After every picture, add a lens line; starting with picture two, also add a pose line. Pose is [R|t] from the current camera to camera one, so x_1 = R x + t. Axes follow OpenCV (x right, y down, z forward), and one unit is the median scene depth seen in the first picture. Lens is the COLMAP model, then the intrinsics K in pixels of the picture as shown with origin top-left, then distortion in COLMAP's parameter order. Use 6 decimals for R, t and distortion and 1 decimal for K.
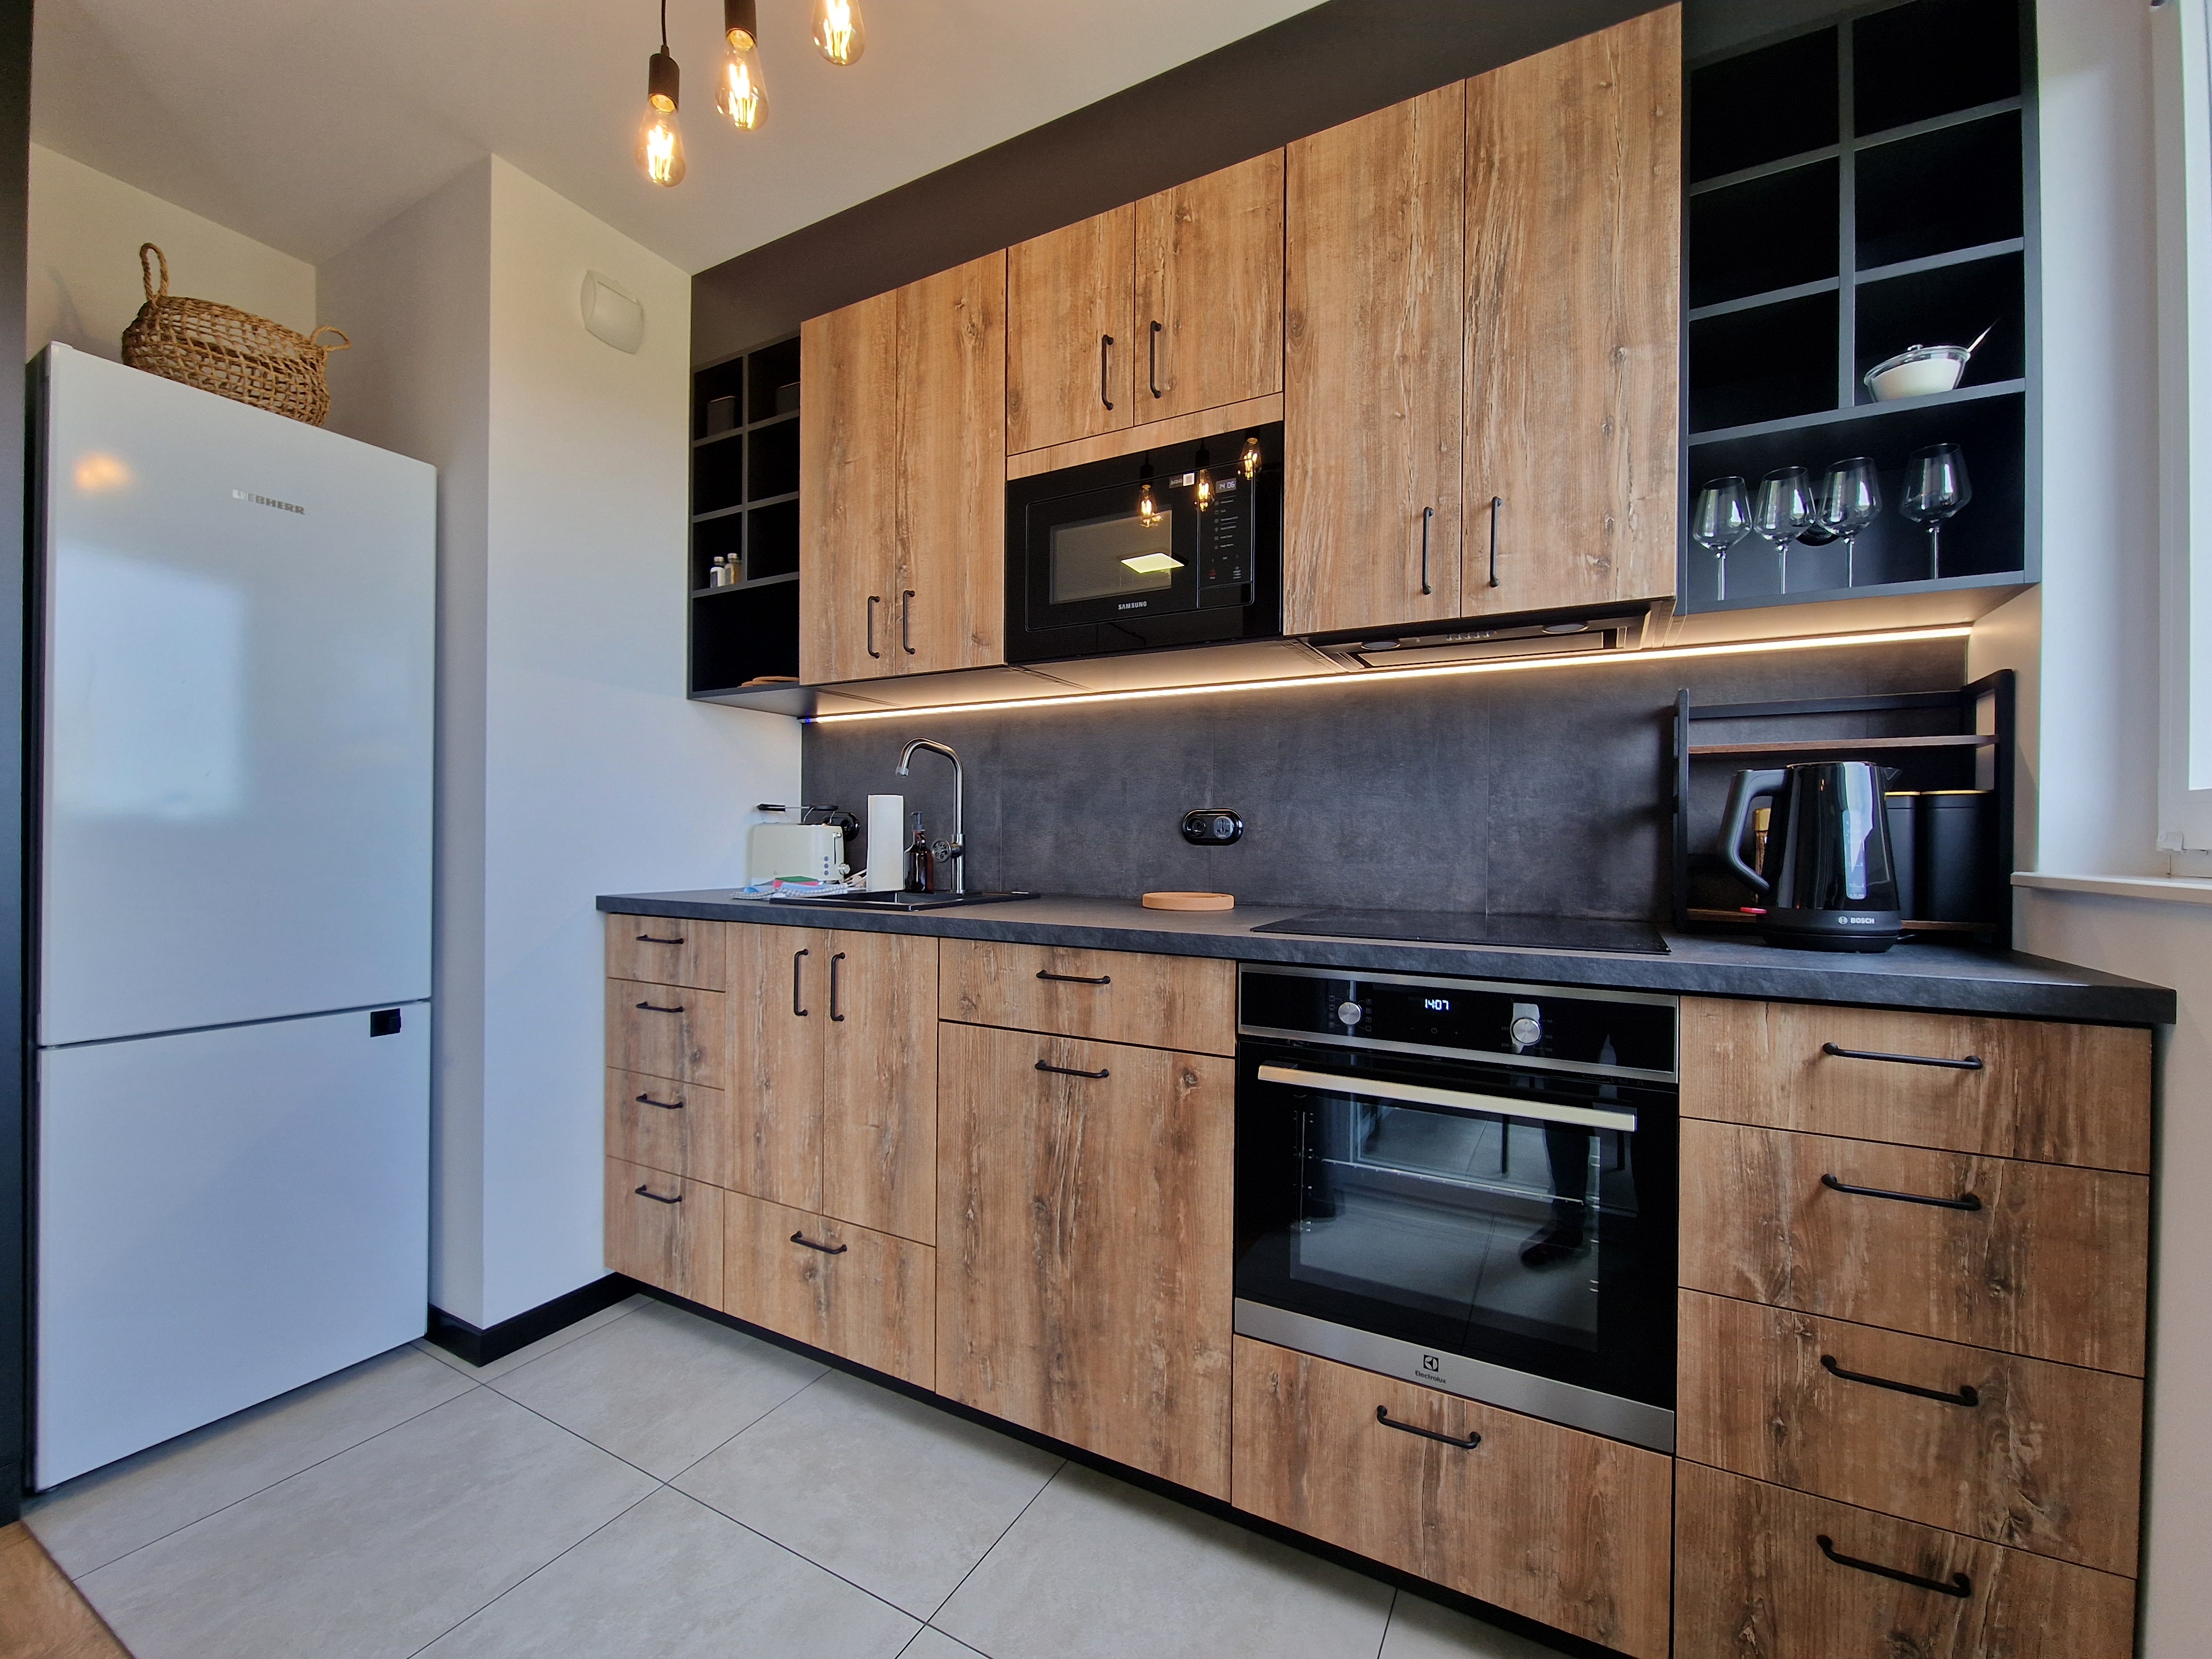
lens RADIAL K [[915.1, 0, 1103.4], [0, 915.1, 840.2], [0, 0, 1]] dist [-0.009012, -0.000207]
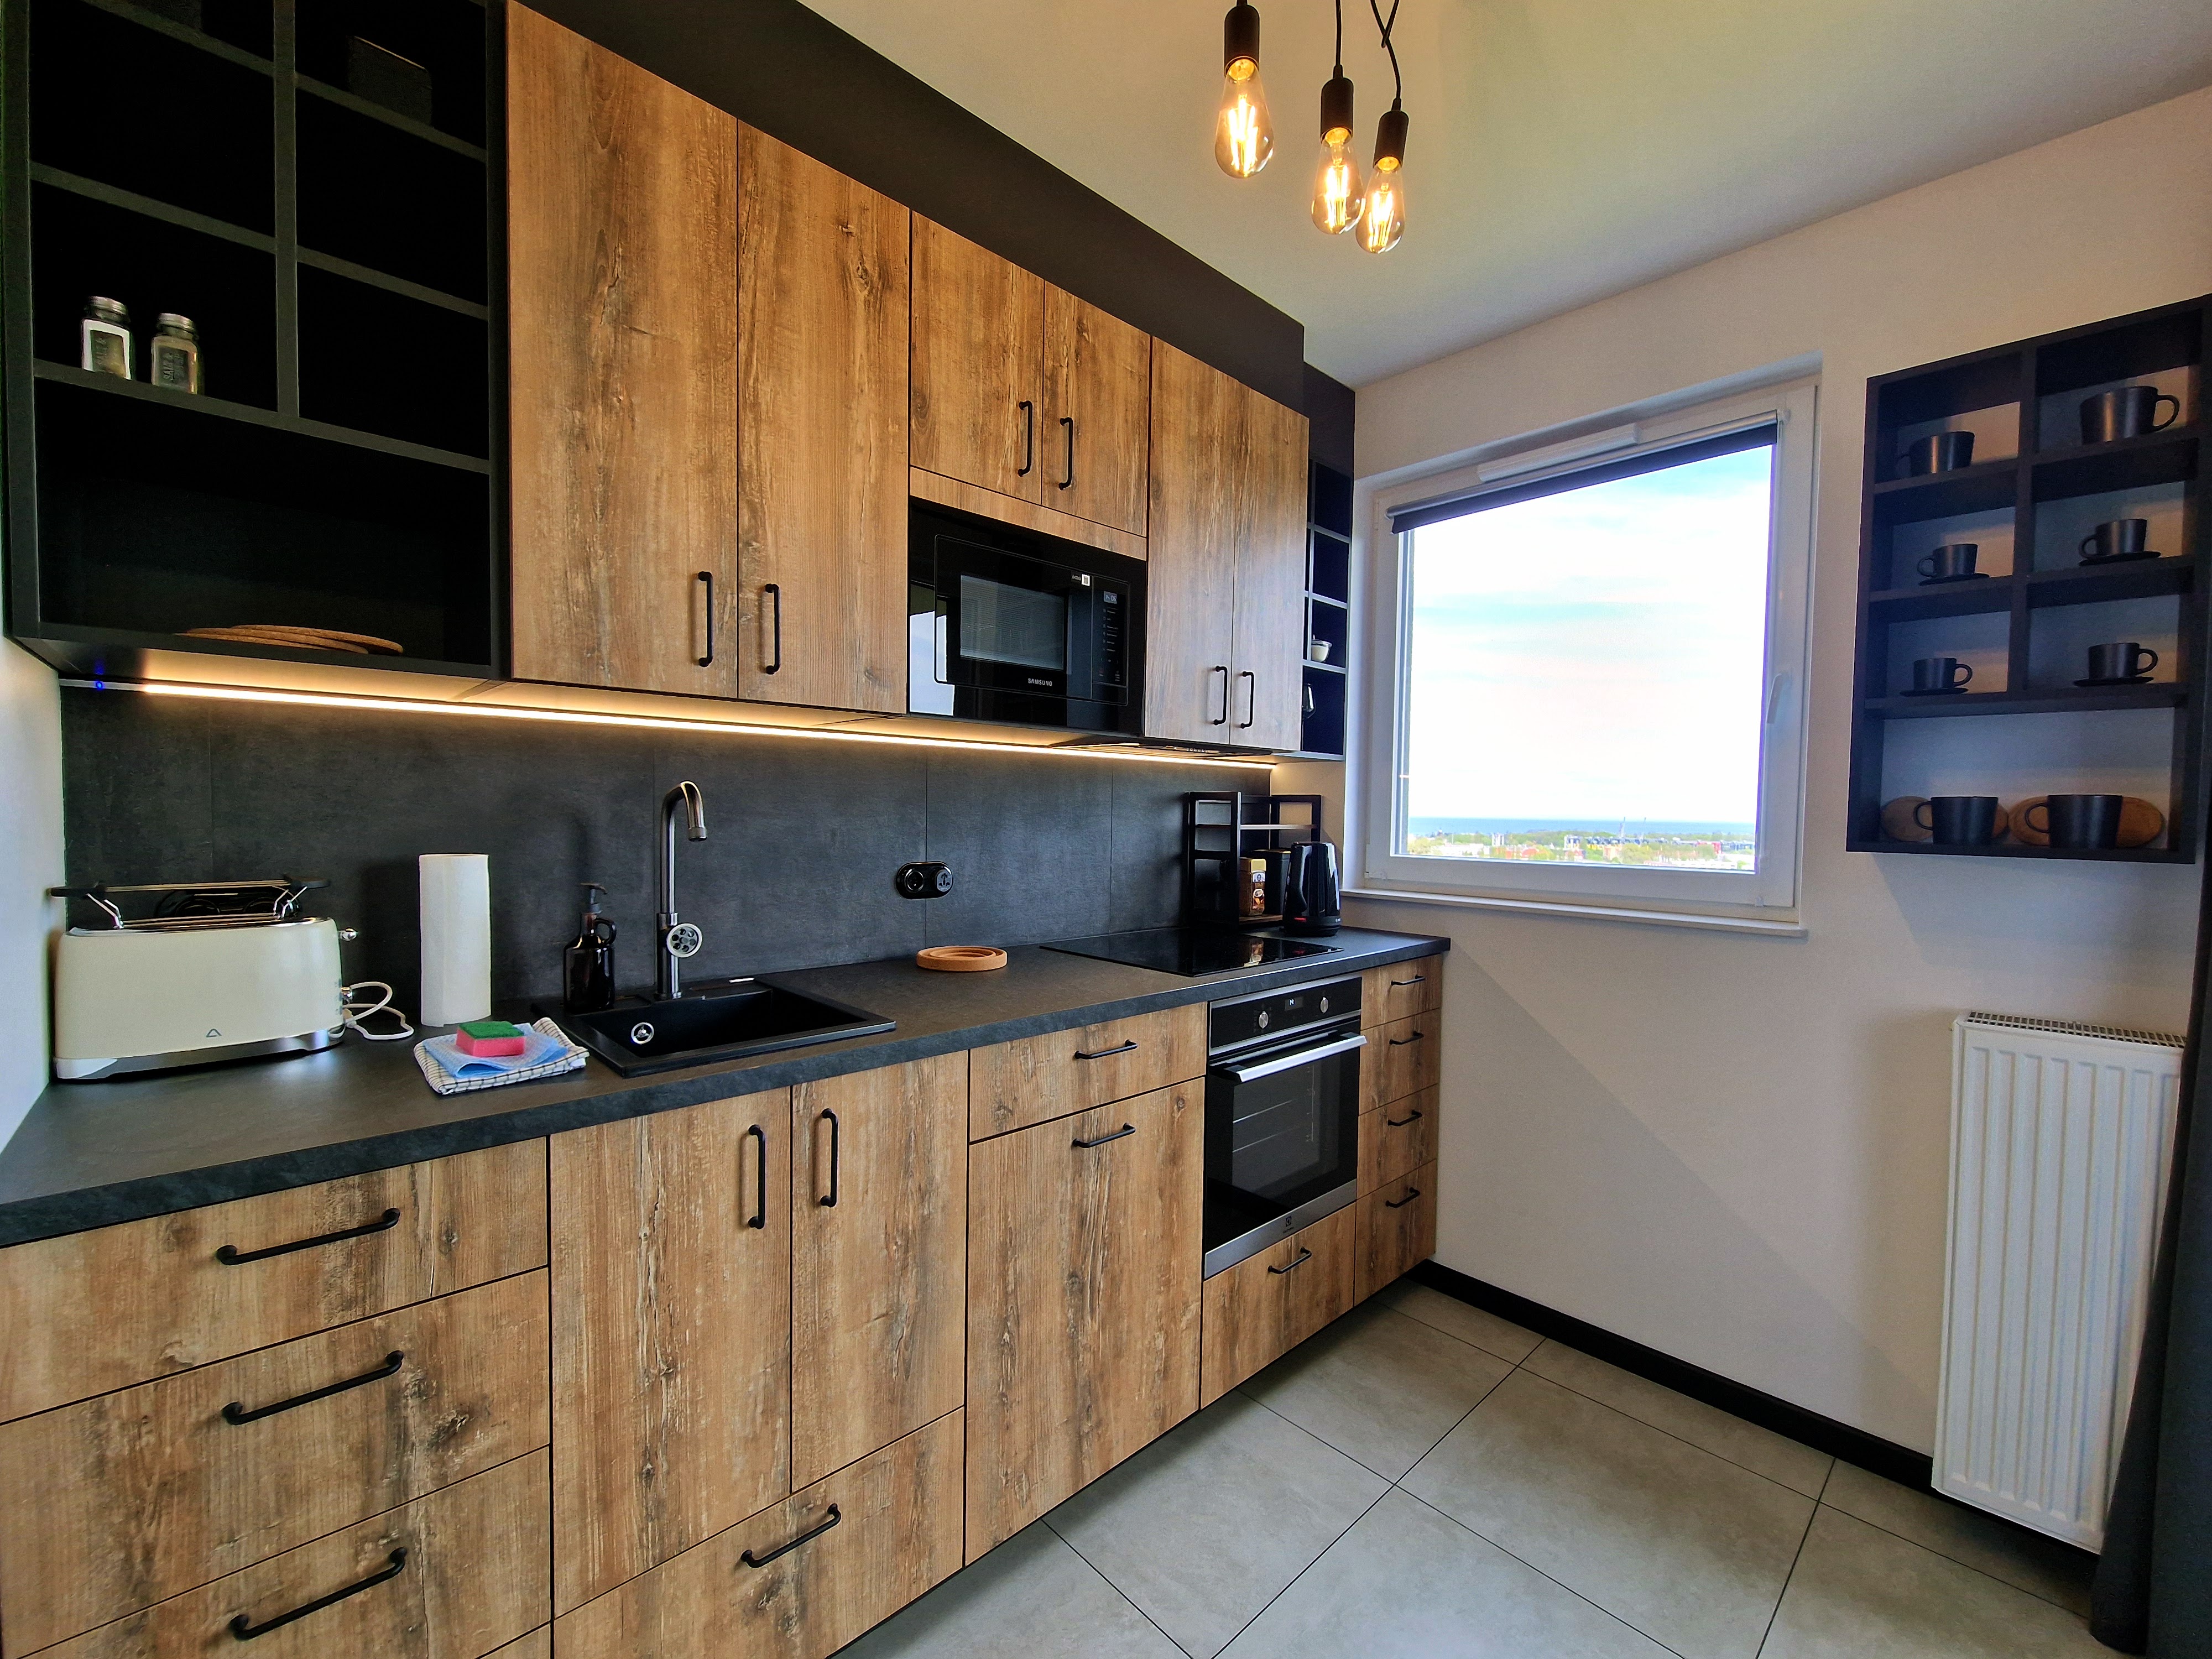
lens RADIAL K [[915.1, 0, 1098.3], [0, 915.1, 836.9], [0, 0, 1]] dist [-0.009012, -0.000207]
pose [[0.309638, -0.033960, 0.950248, -0.925687], [-0.012490, 0.999130, 0.039777, -0.124039], [-0.950772, -0.024186, 0.308945, 0.612692]]
